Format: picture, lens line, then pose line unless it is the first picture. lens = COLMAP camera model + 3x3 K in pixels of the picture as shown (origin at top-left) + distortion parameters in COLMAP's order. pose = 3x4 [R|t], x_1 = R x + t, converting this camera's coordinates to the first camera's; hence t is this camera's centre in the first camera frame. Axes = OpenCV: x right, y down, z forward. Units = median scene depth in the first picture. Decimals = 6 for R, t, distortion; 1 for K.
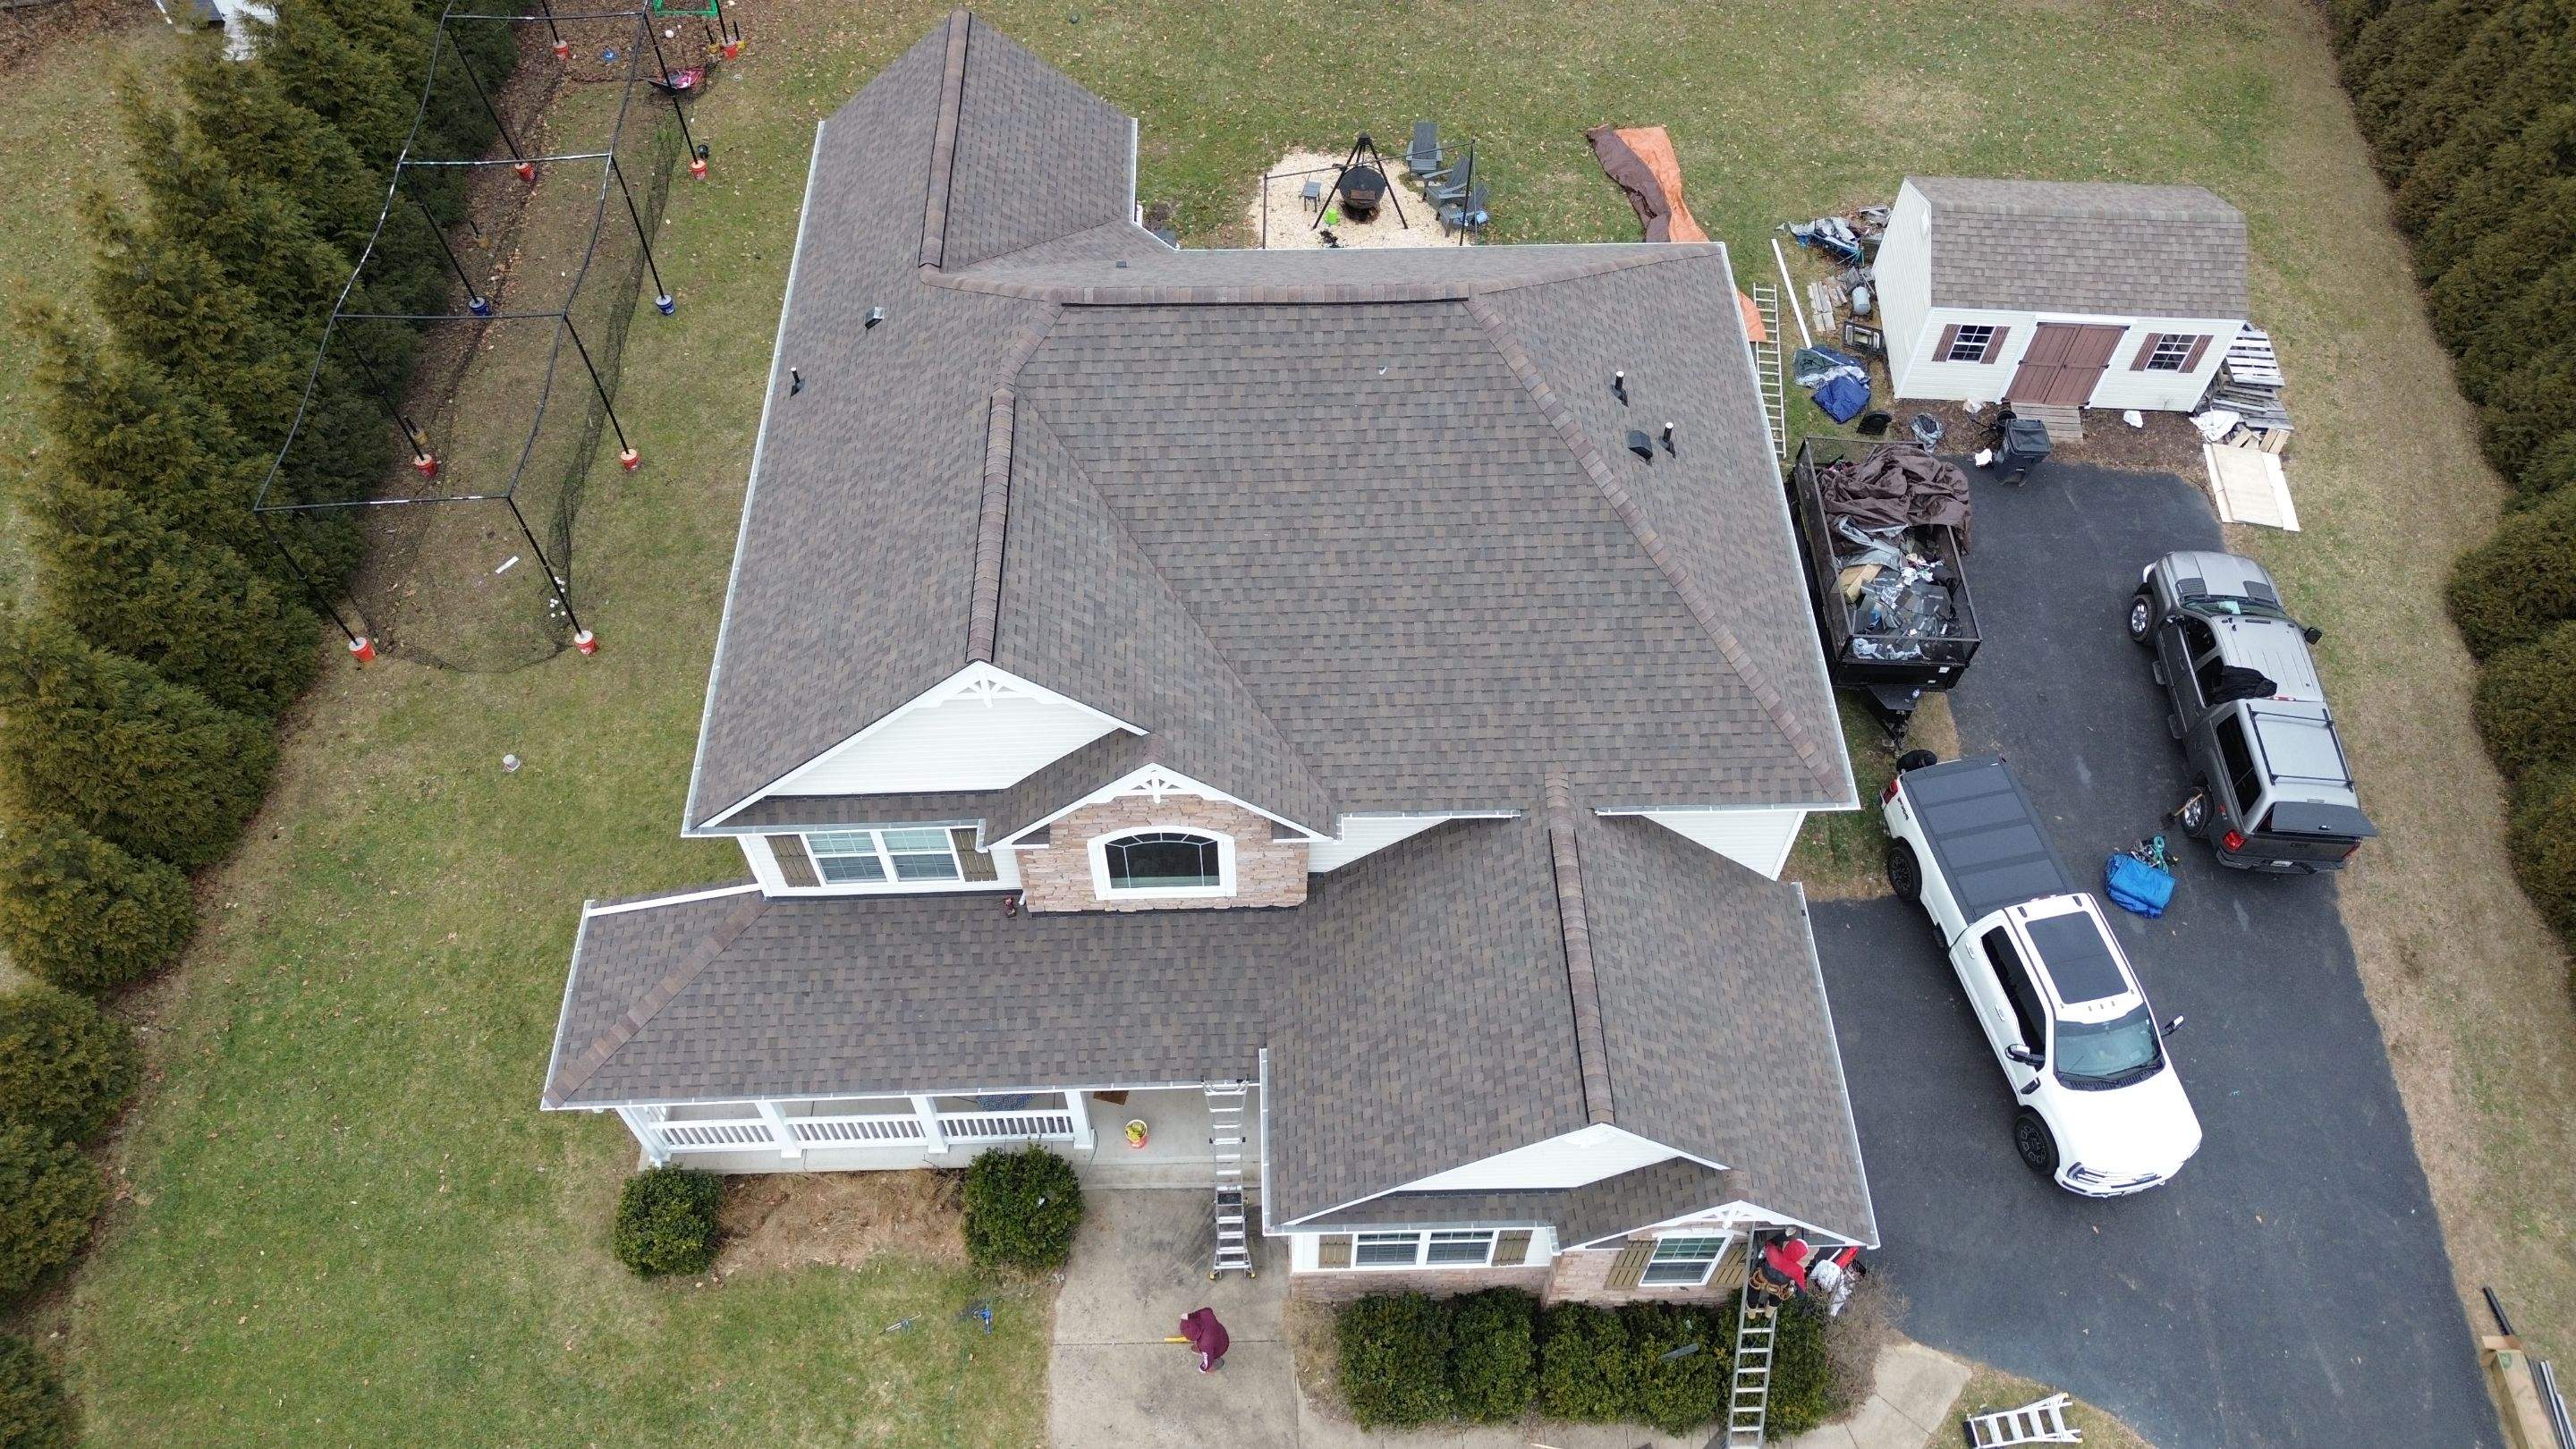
lens RADIAL K [[1812.6, 0, 1291.5], [0, 1812.6, 720.7], [0, 0, 1]] dist [0.093789, -0.088532]
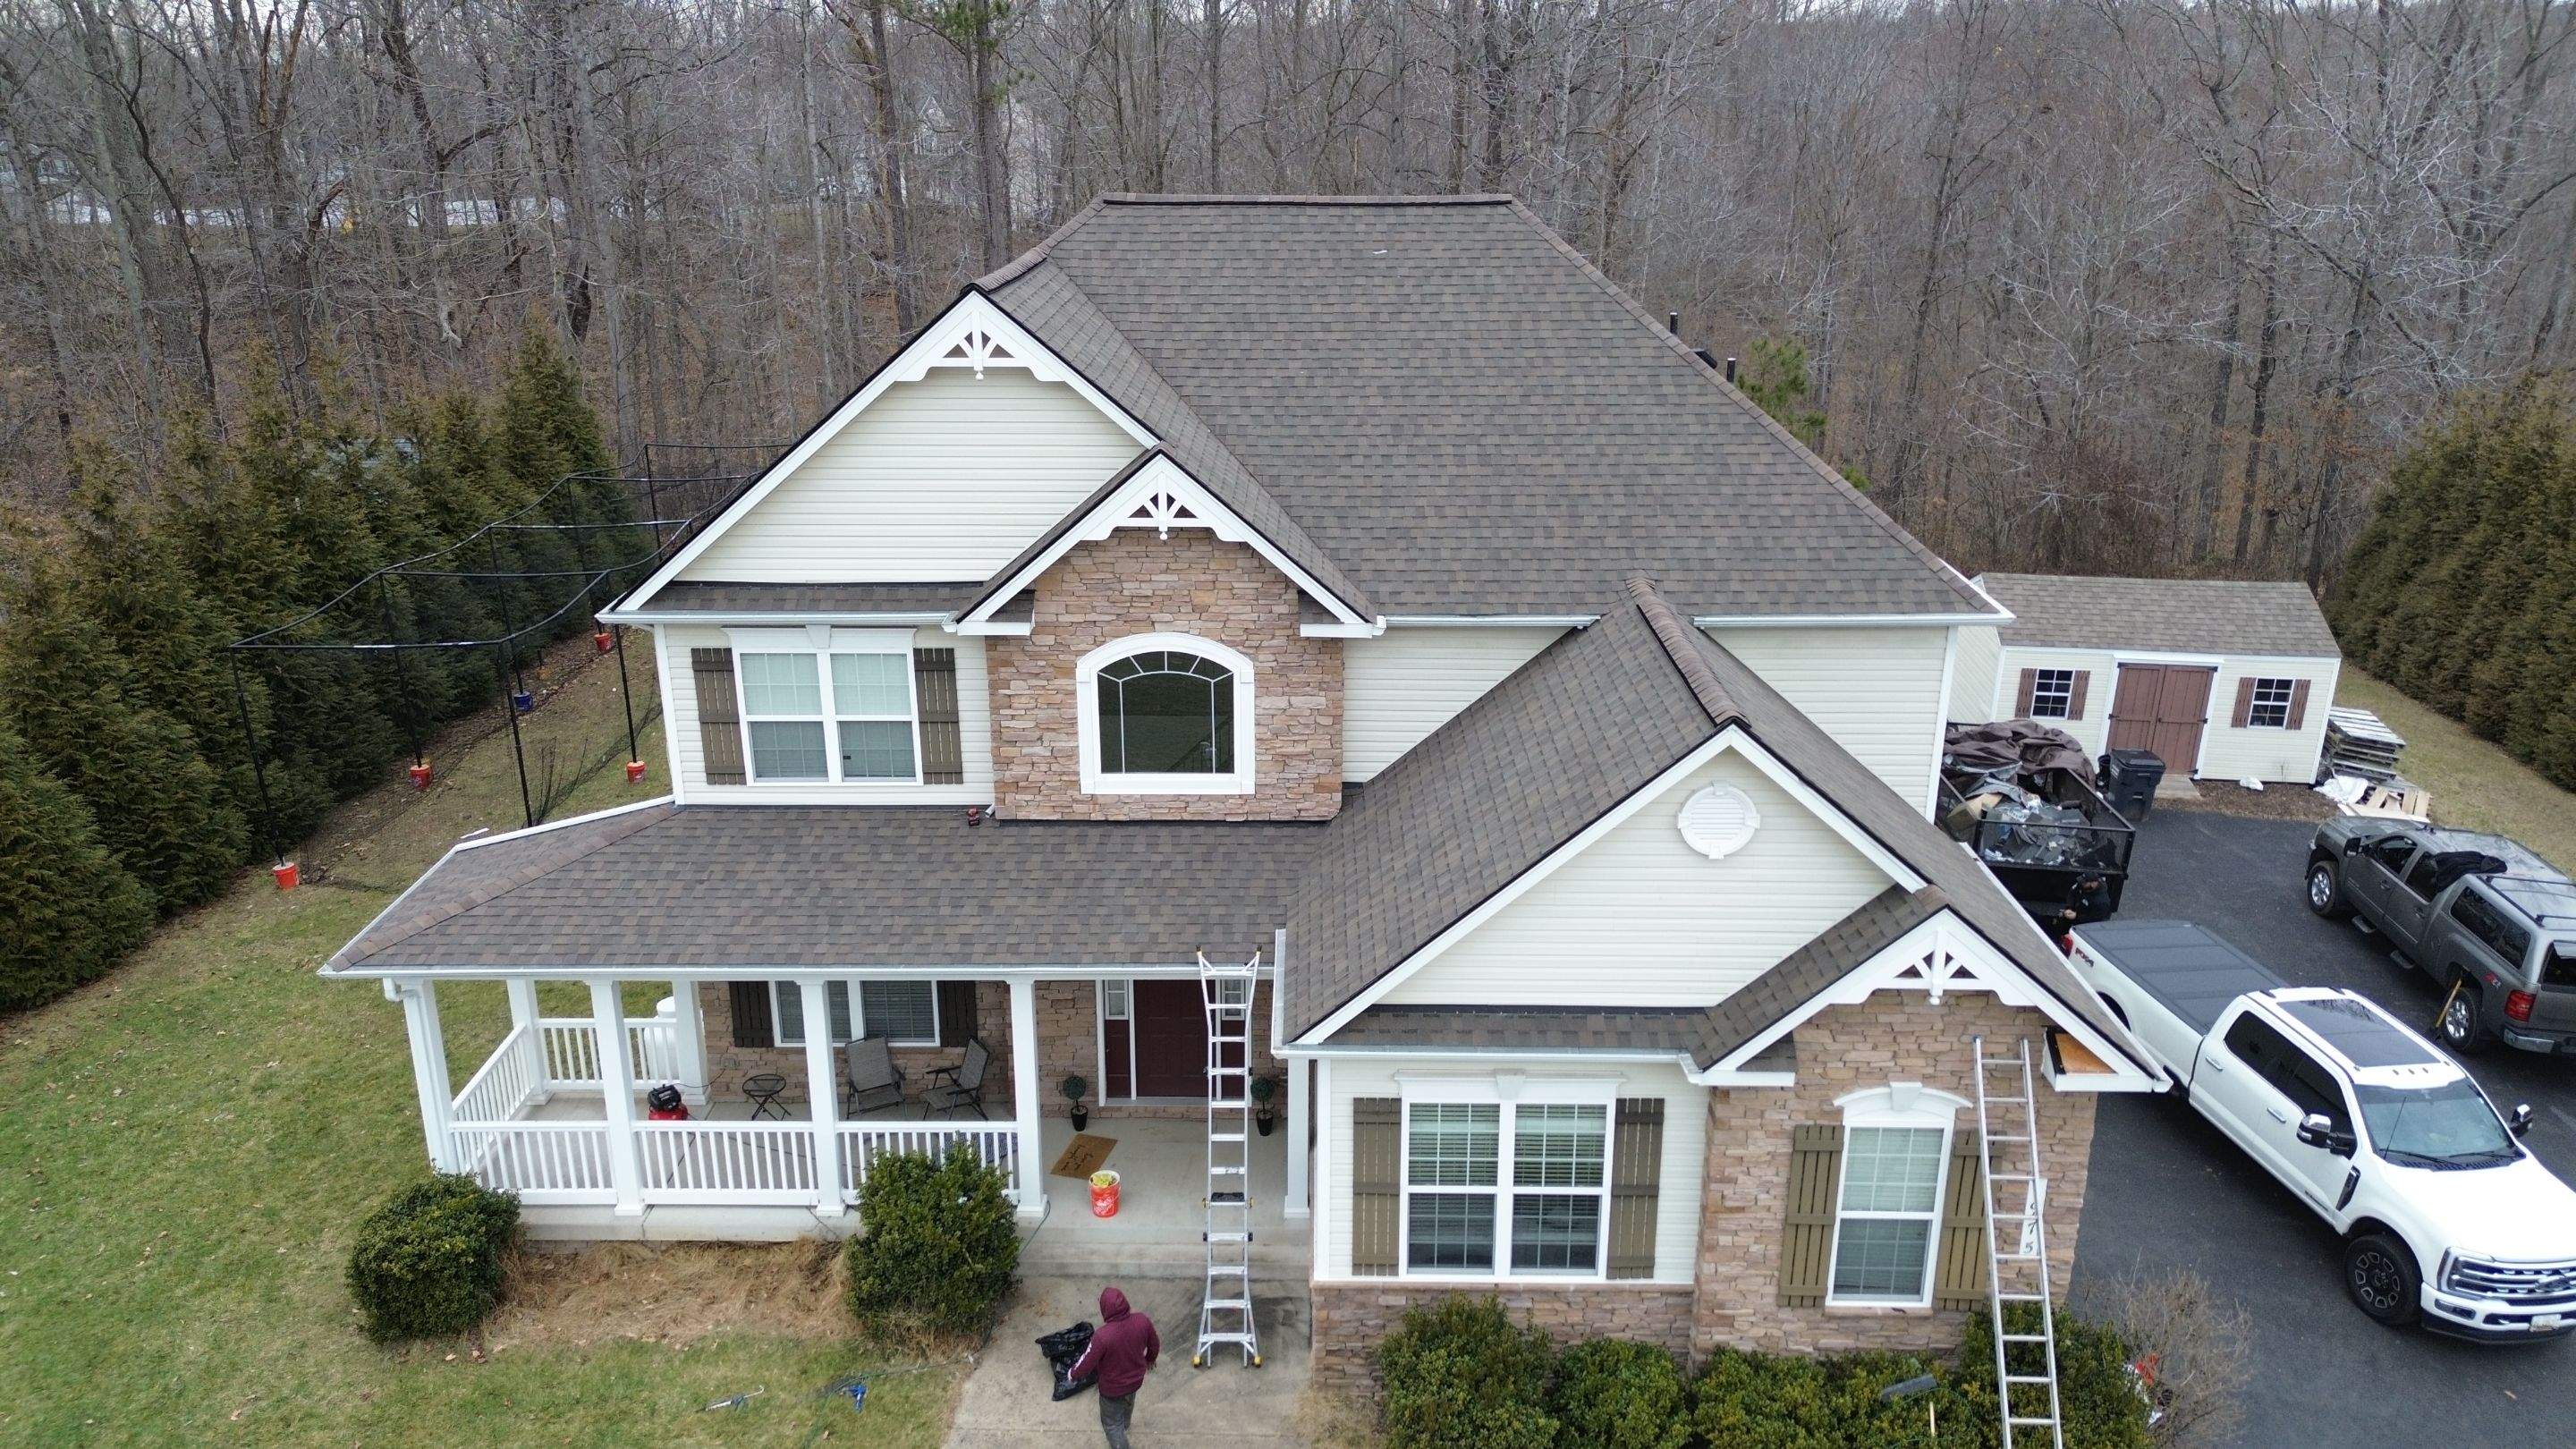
lens RADIAL K [[1810.7, 0, 1291.4], [0, 1810.7, 728.9], [0, 0, 1]] dist [0.091619, -0.088140]
pose [[0.999287, 0.009766, -0.036472, 0.015037], [-0.029211, 0.812000, -0.582925, 0.542146], [0.023922, 0.583575, 0.811707, 0.331639]]
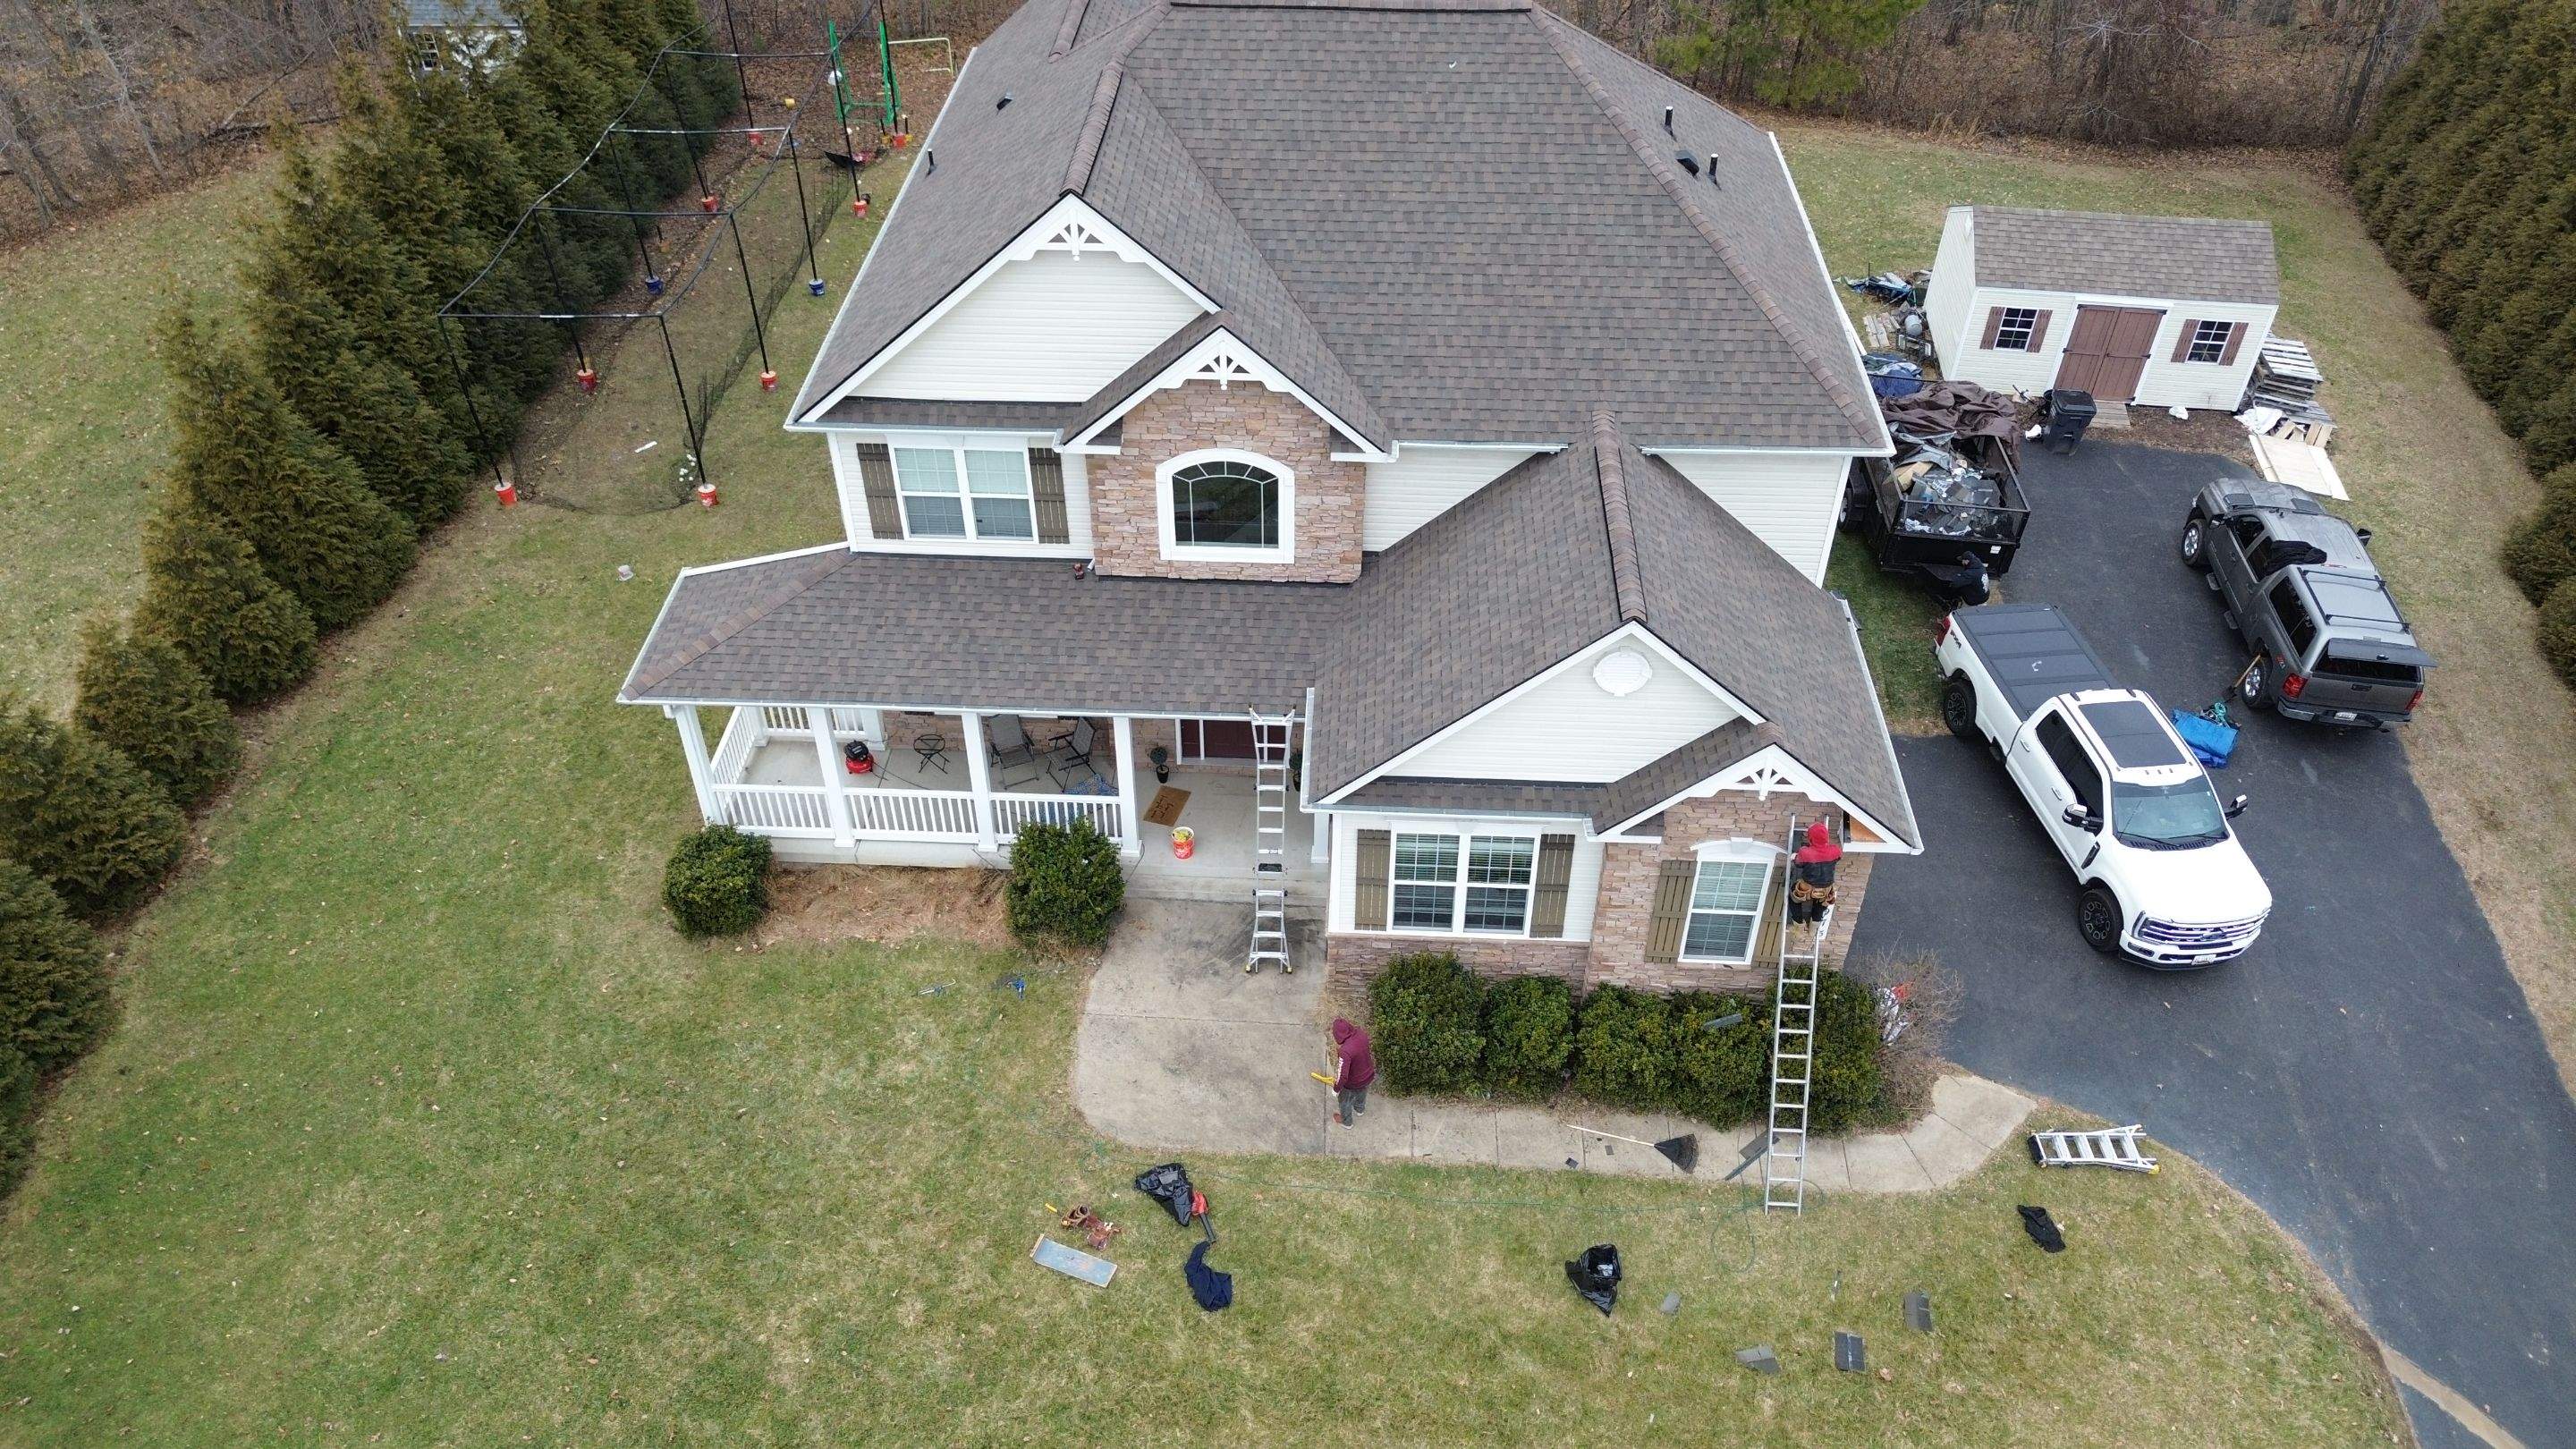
lens RADIAL K [[1810.7, 0, 1291.4], [0, 1810.7, 728.9], [0, 0, 1]] dist [0.091619, -0.088140]
pose [[0.997308, 0.046259, -0.056888, 0.031817], [-0.059336, 0.964973, -0.255550, 0.455866], [0.043074, 0.258238, 0.965121, 0.019783]]
